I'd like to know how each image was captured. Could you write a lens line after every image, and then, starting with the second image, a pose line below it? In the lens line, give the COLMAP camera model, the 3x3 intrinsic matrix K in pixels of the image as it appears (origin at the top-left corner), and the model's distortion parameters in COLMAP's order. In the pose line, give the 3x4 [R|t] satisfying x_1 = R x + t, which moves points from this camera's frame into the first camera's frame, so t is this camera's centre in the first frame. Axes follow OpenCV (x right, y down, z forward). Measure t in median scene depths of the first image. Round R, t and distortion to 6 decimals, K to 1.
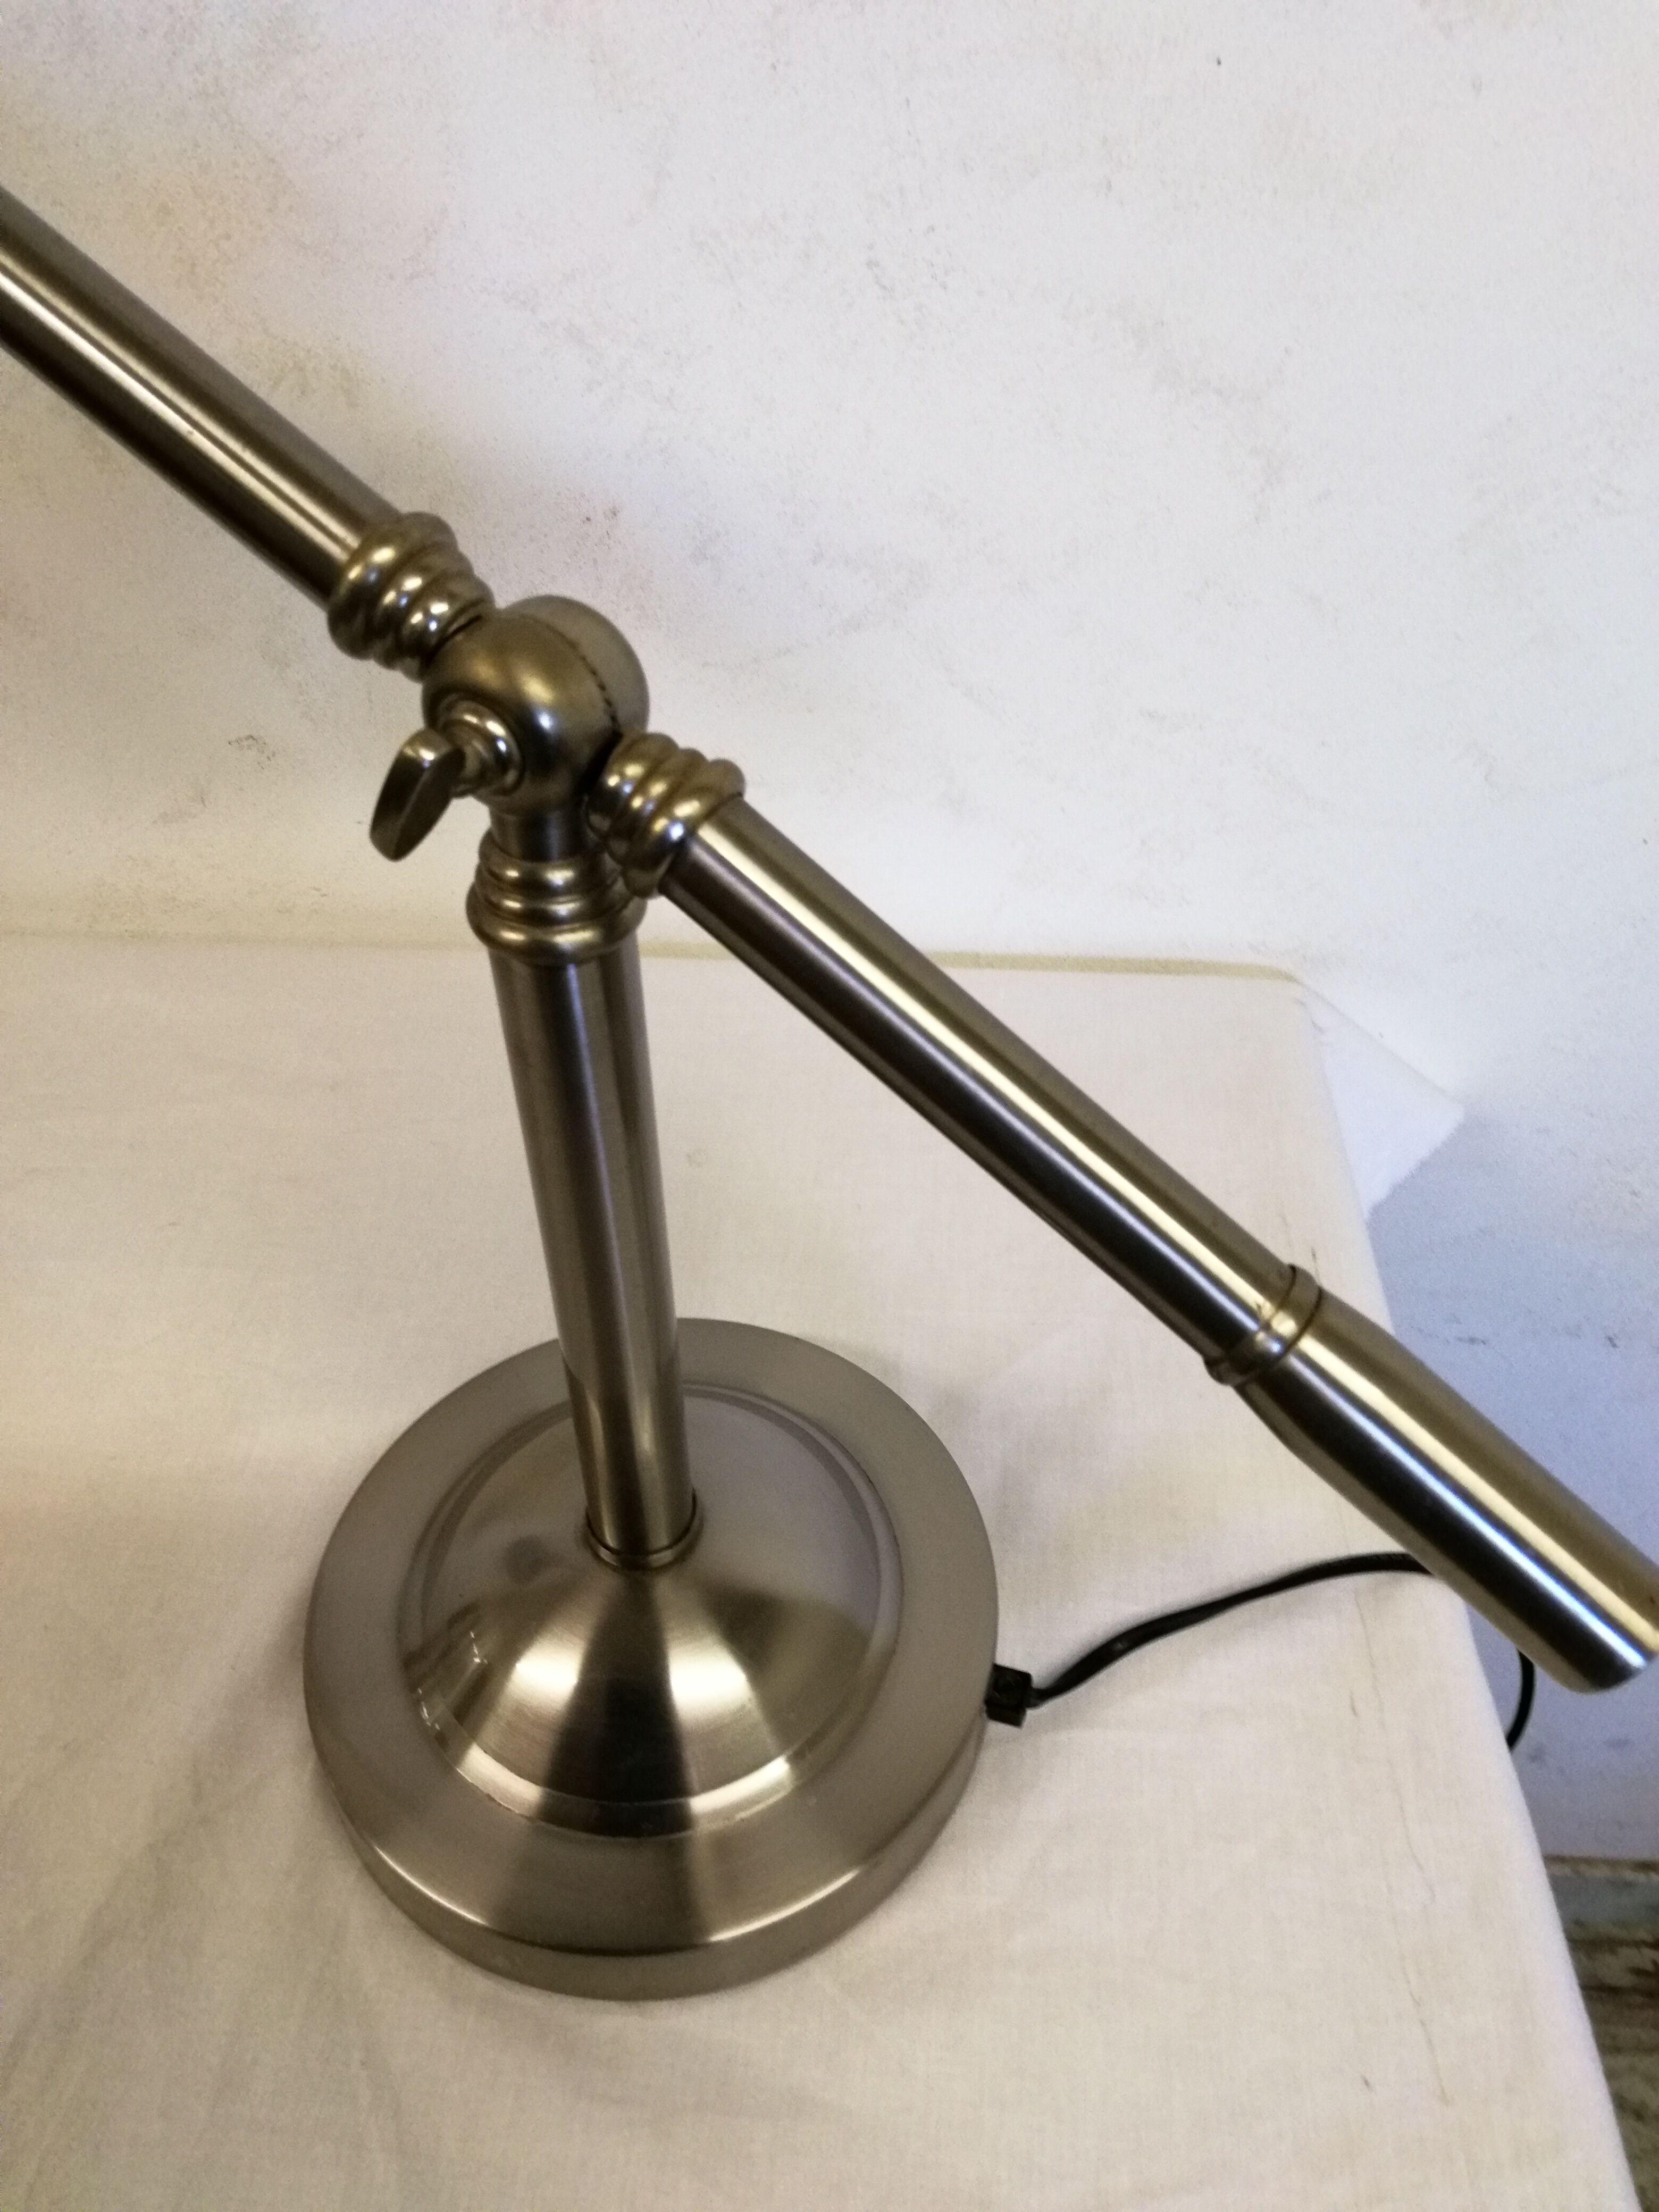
lens RADIAL K [[1542.7, 0, 802.5], [0, 1542.7, 1116.7], [0, 0, 1]] dist [0.003089, 0.008572]
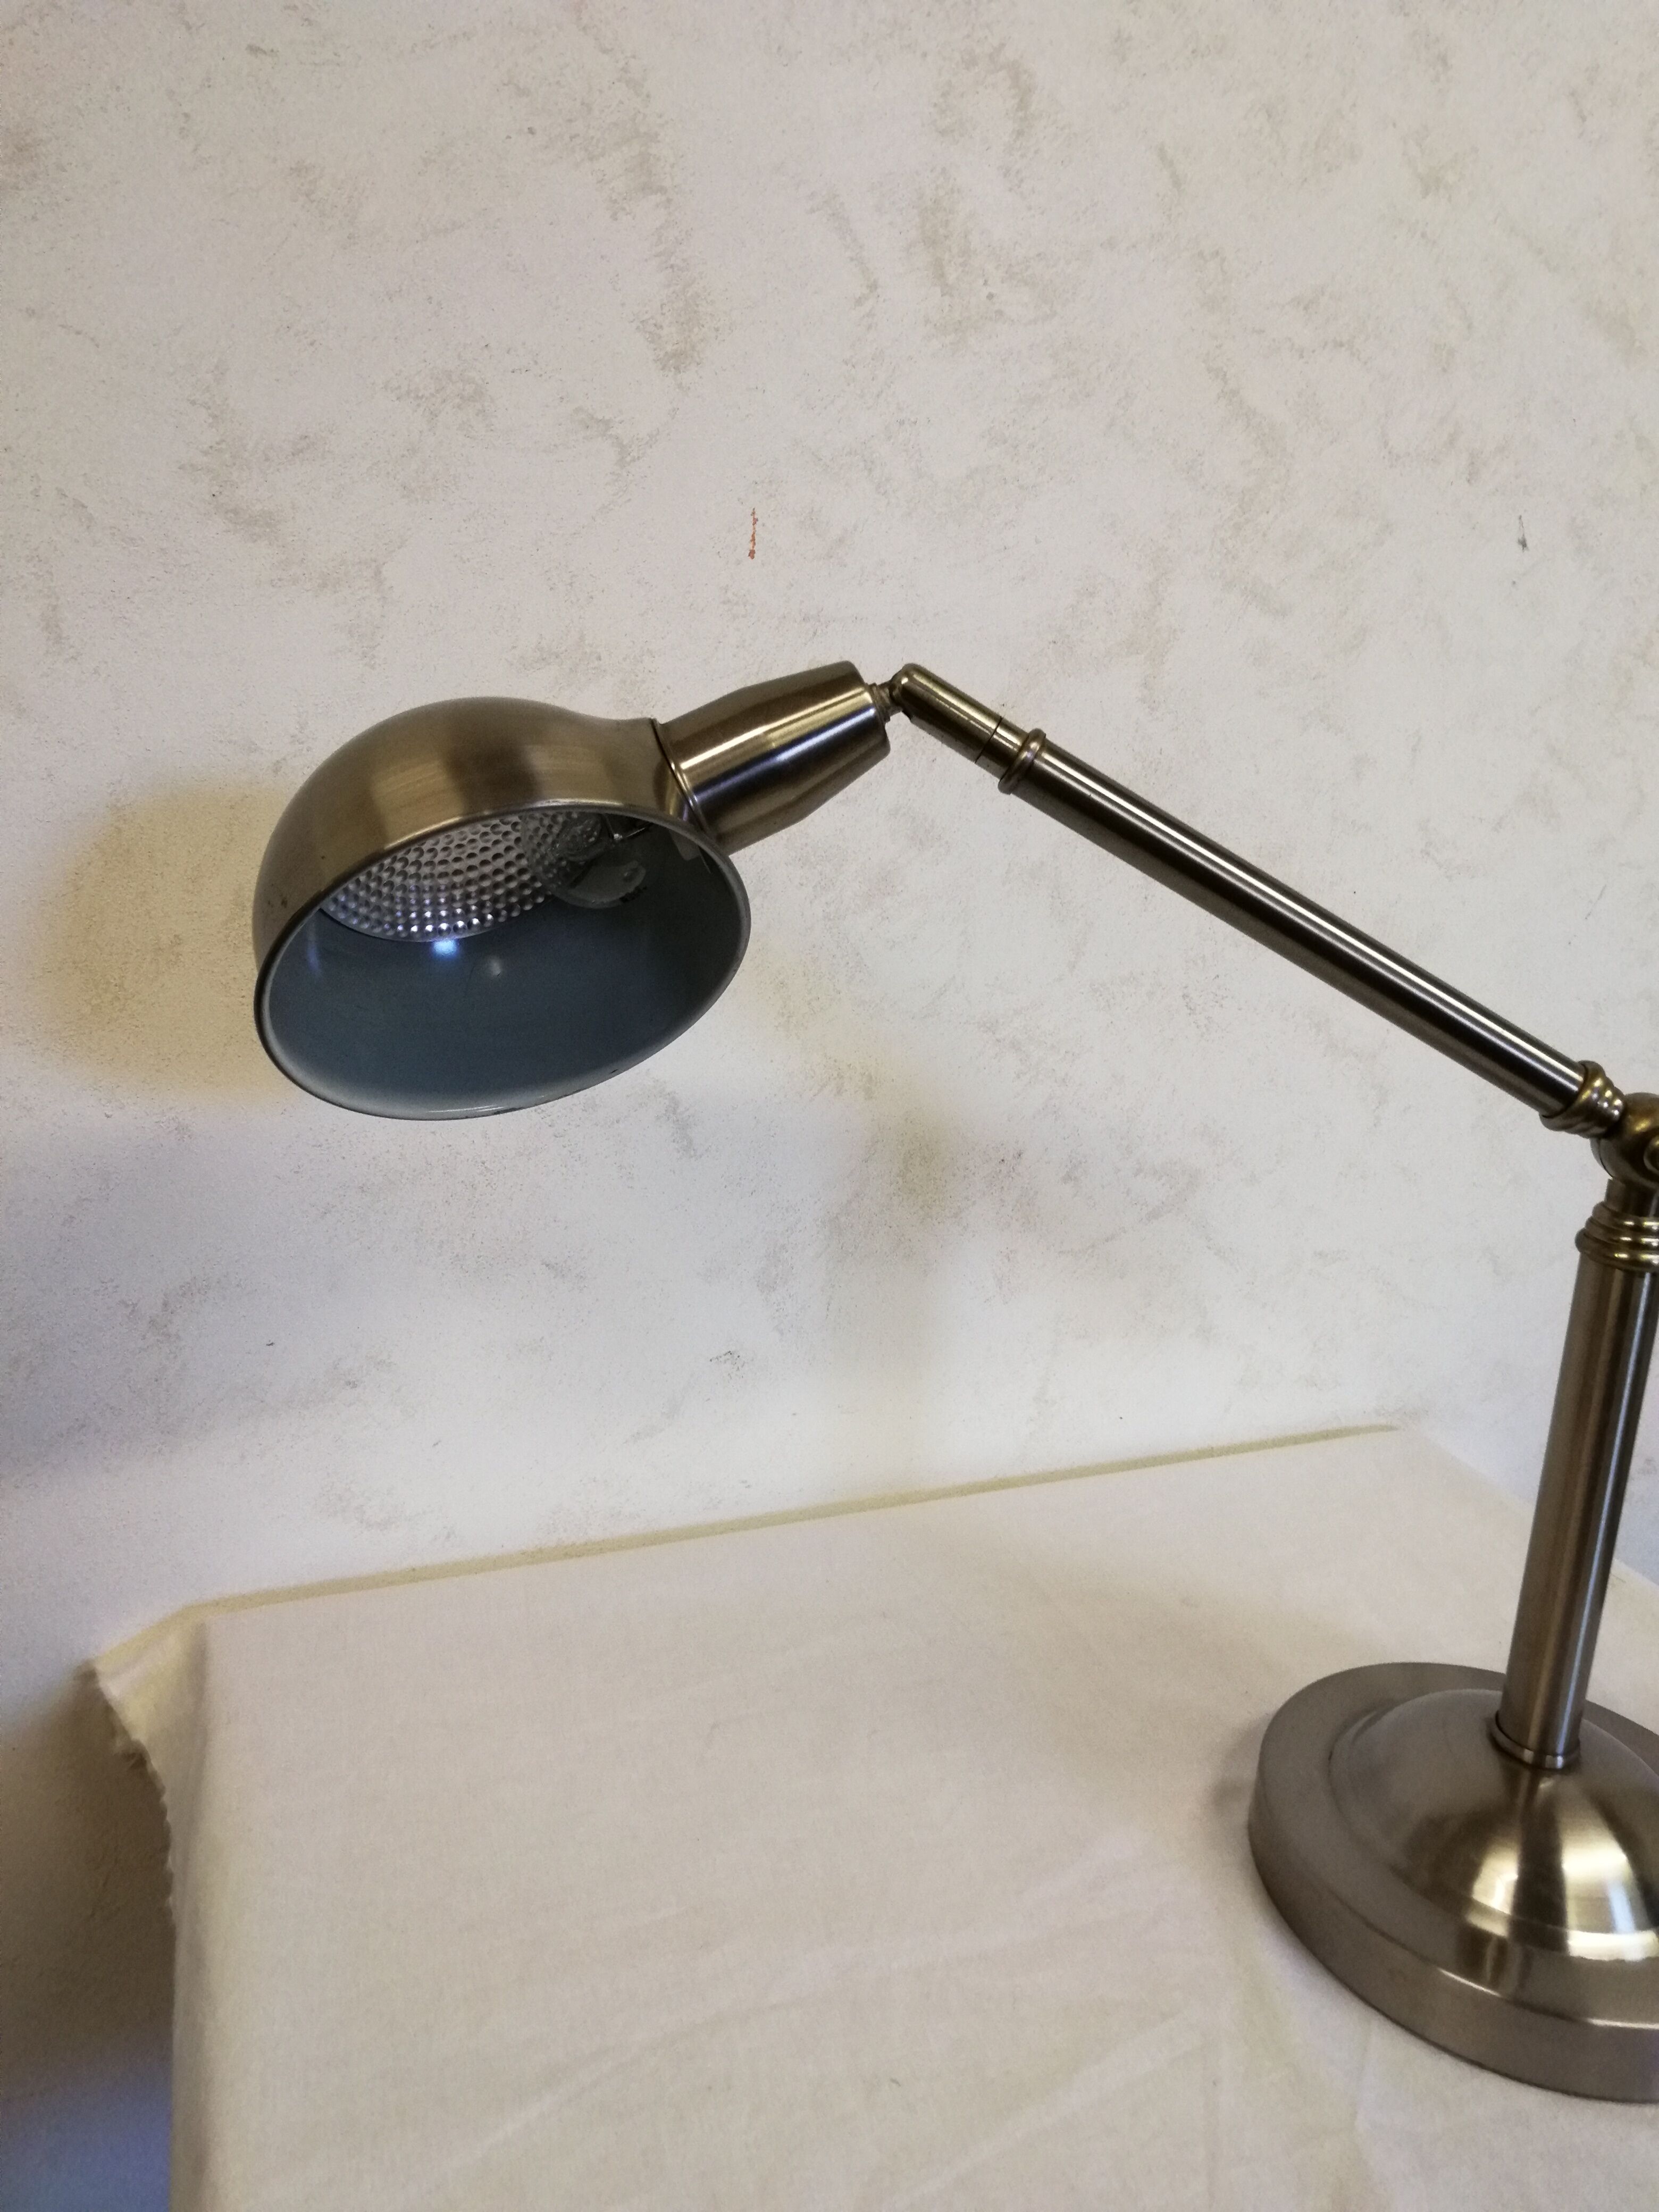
lens RADIAL K [[1542.7, 0, 802.5], [0, 1542.7, 1116.7], [0, 0, 1]] dist [0.003089, 0.008572]
pose [[0.915434, -0.066780, 0.396890, -0.992263], [0.239763, 0.882539, -0.404523, 0.132105], [-0.323257, 0.465473, 0.823917, -0.169604]]
